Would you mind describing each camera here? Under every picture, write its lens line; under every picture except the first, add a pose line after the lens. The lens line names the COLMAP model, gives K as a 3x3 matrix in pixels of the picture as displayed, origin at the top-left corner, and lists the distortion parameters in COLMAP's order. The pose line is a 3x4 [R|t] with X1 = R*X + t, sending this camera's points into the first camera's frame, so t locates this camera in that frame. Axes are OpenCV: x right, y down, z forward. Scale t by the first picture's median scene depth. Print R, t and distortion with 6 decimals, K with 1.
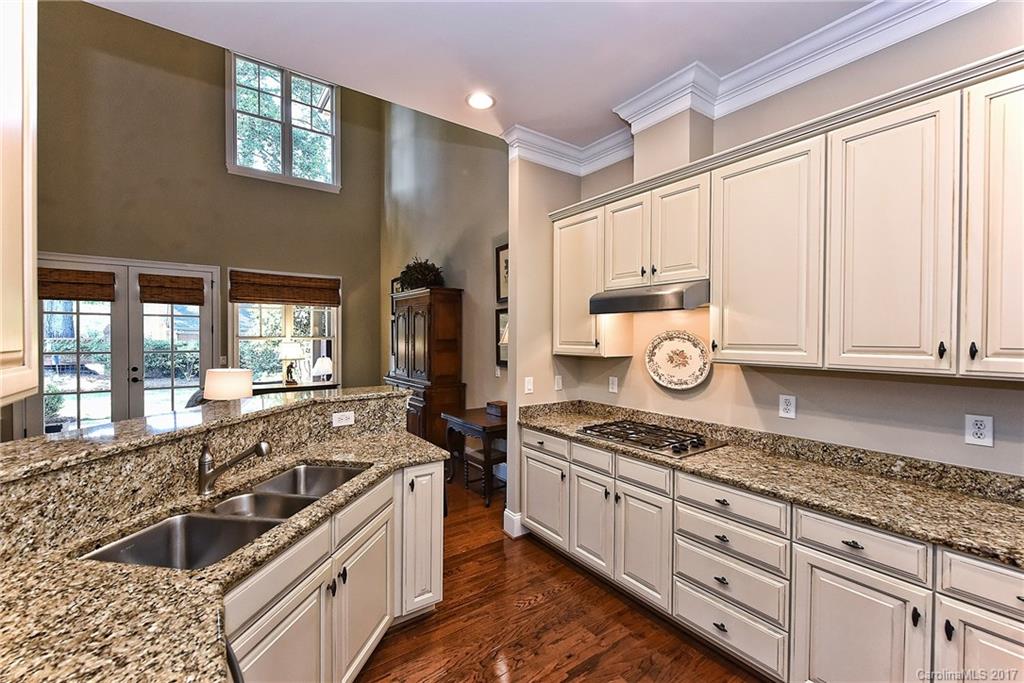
lens RADIAL K [[422.8, 0, 517.1], [0, 422.8, 338.2], [0, 0, 1]] dist [0.004126, -0.000229]
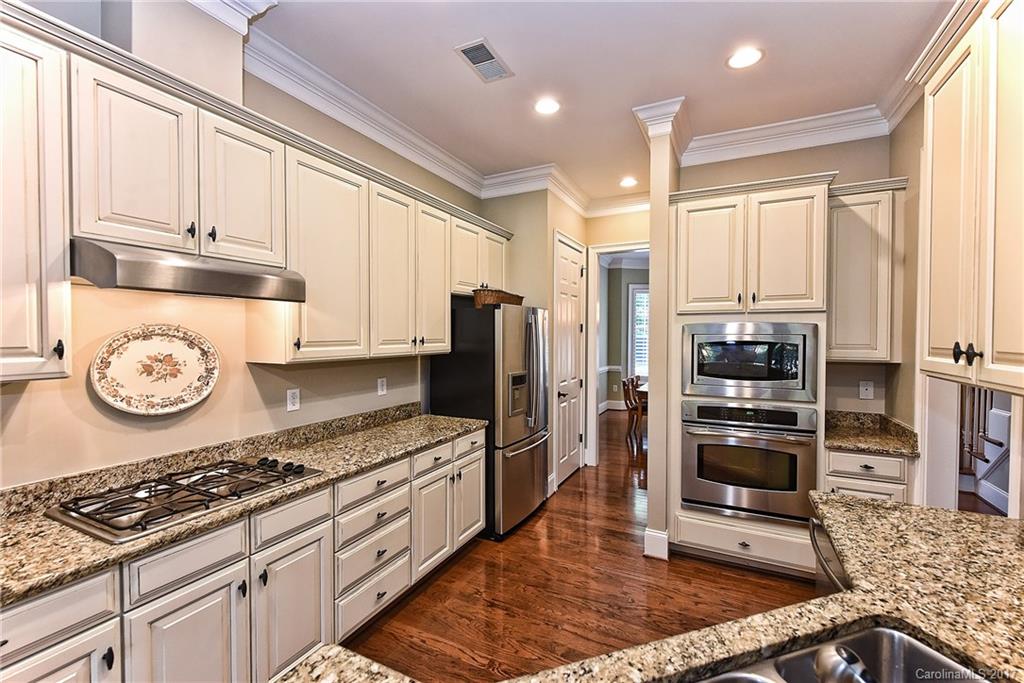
lens RADIAL K [[422.8, 0, 518.3], [0, 422.8, 339.2], [0, 0, 1]] dist [0.004126, -0.000229]
pose [[-0.450216, -0.018324, 0.892732, -0.577250], [-0.002222, 0.999809, 0.019402, -0.011759], [-0.892917, 0.006752, -0.450171, 1.020977]]
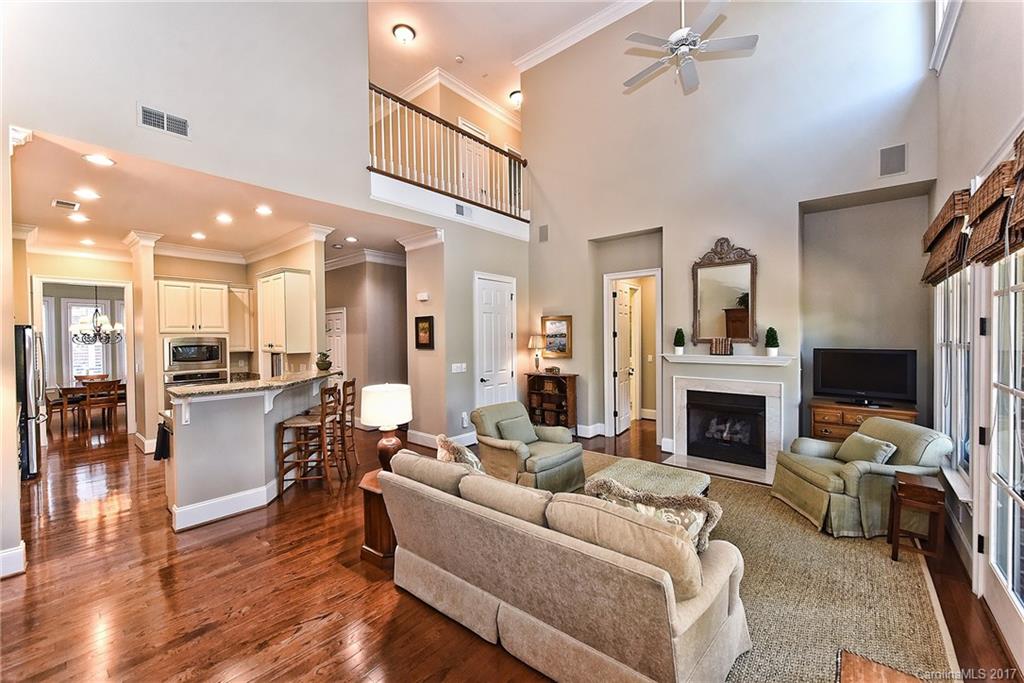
lens RADIAL K [[410.9, 0, 516.0], [0, 410.9, 337.6], [0, 0, 1]] dist [0.005652, -0.000494]
pose [[-0.971626, 0.012733, -0.236179, -1.840846], [0.009509, 0.999845, 0.014784, -0.101620], [0.236330, 0.012119, -0.971597, 5.090718]]
